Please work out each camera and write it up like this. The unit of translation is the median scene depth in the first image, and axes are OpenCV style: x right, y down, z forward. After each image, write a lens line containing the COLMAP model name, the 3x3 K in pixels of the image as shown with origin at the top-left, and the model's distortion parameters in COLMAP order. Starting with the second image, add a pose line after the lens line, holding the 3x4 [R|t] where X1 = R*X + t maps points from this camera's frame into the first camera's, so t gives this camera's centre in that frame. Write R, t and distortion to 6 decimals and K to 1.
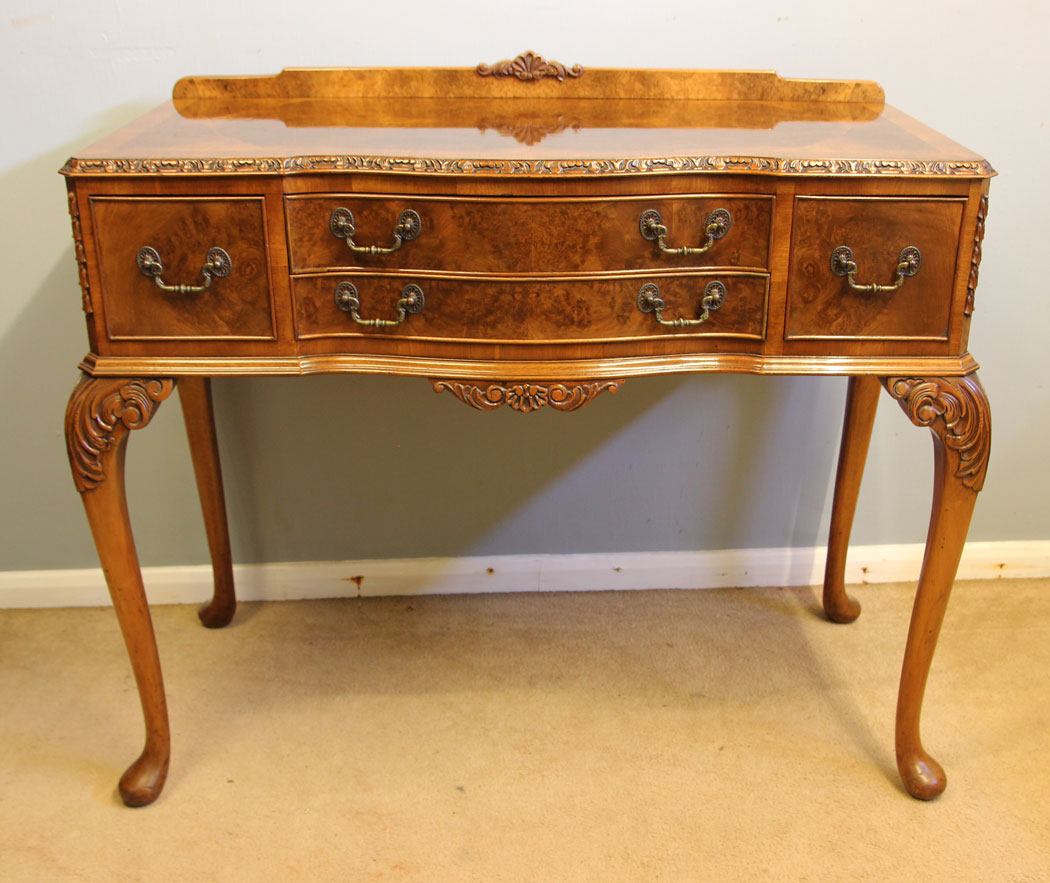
lens RADIAL K [[1236.3, 0, 570.3], [0, 1236.3, 464.1], [0, 0, 1]] dist [-0.083057, 0.036450]
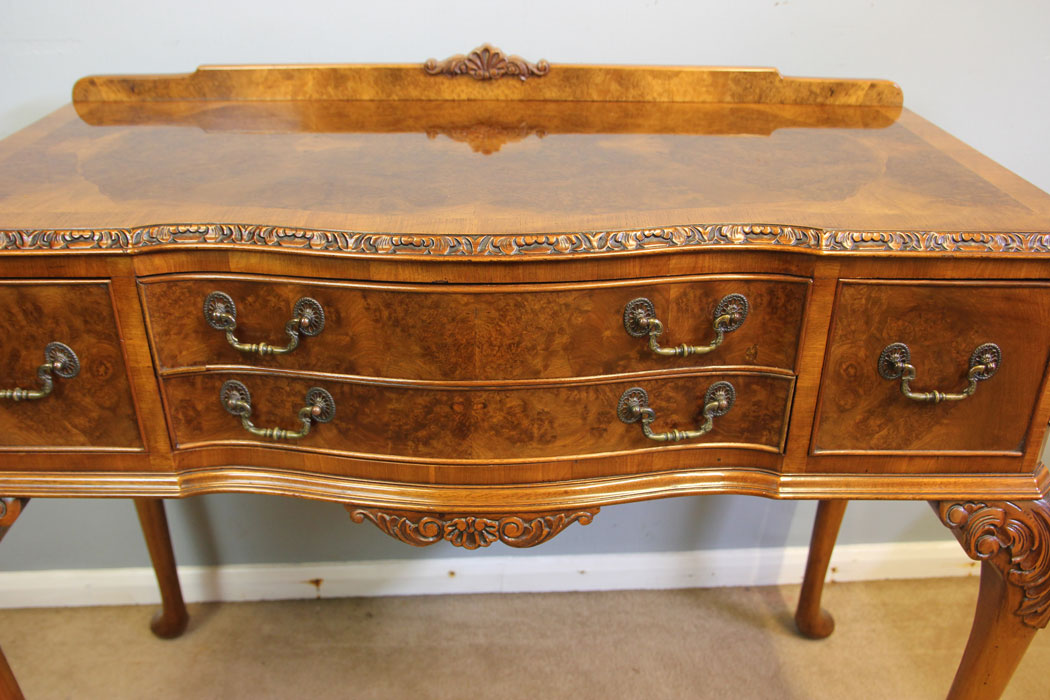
lens RADIAL K [[932.8, 0, 521.1], [0, 932.8, 360.1], [0, 0, 1]] dist [-0.102886, 0.110235]
pose [[0.999752, 0.007042, -0.021113, 0.006995], [-0.005783, 0.998235, 0.059111, -0.193356], [0.021492, -0.058974, 0.998028, 0.430801]]
